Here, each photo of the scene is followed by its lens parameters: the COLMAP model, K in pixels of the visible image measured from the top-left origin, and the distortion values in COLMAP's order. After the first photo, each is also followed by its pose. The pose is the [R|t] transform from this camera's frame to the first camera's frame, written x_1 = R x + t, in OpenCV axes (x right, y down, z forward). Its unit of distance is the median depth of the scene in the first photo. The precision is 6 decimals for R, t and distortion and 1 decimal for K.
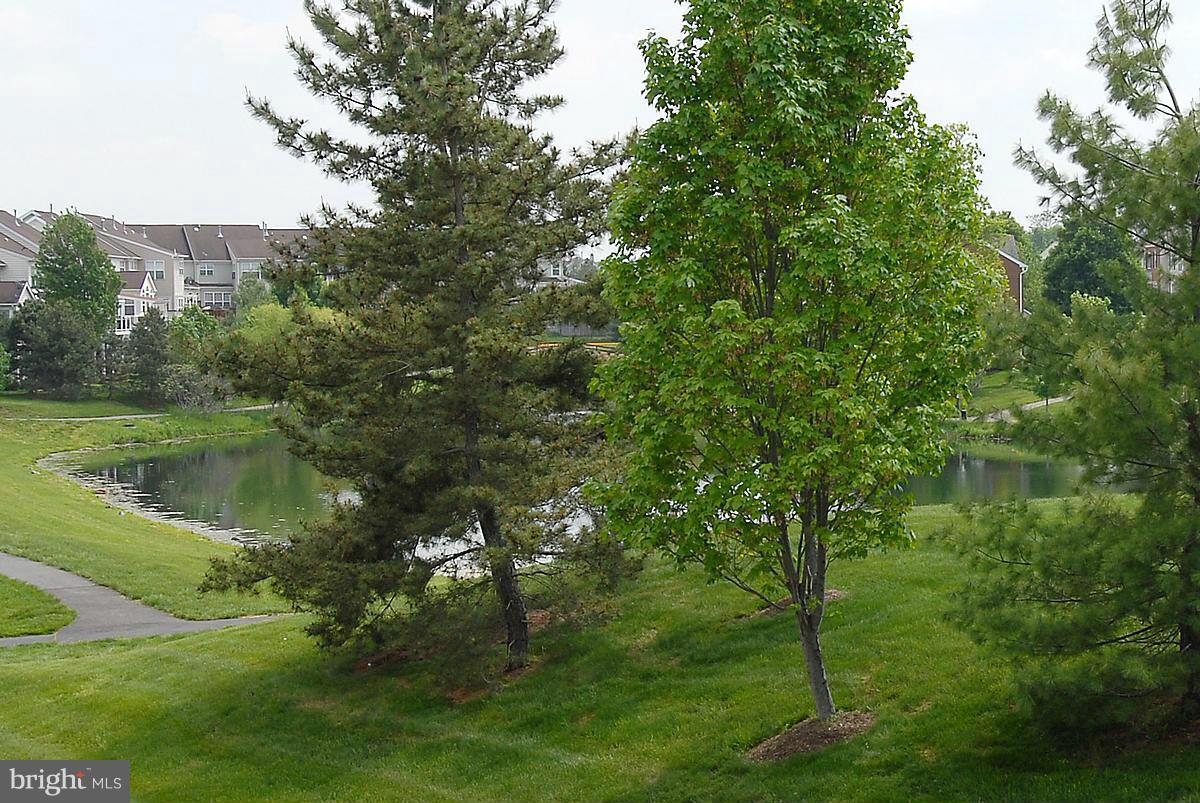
lens RADIAL K [[1578.0, 0, 600.2], [0, 1578.0, 370.3], [0, 0, 1]] dist [-0.007691, -0.006557]
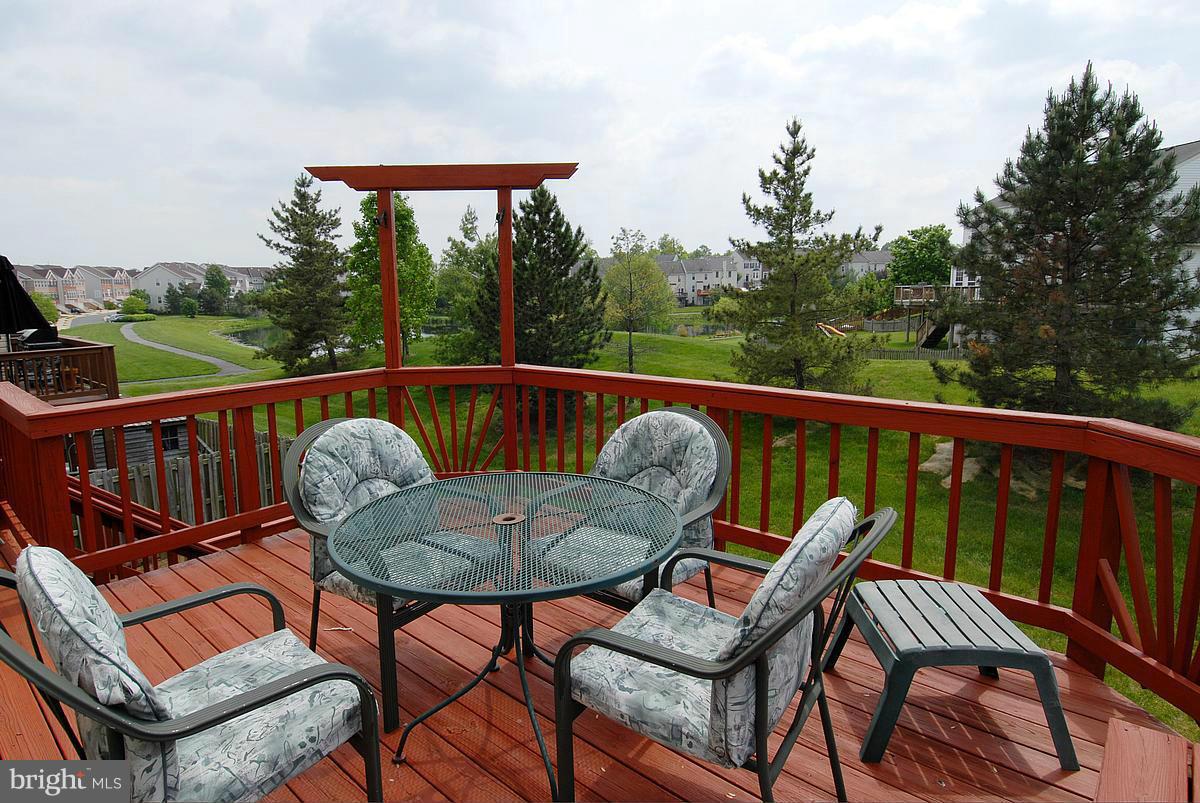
lens RADIAL K [[632.0, 0, 600.0], [0, 632.0, 401.5], [0, 0, 1]] dist [0.056026, -0.058090]
pose [[0.986832, -0.030825, 0.158784, 0.361366], [0.015401, 0.995120, 0.097464, 0.103281], [-0.161014, -0.093735, 0.982491, -0.760089]]
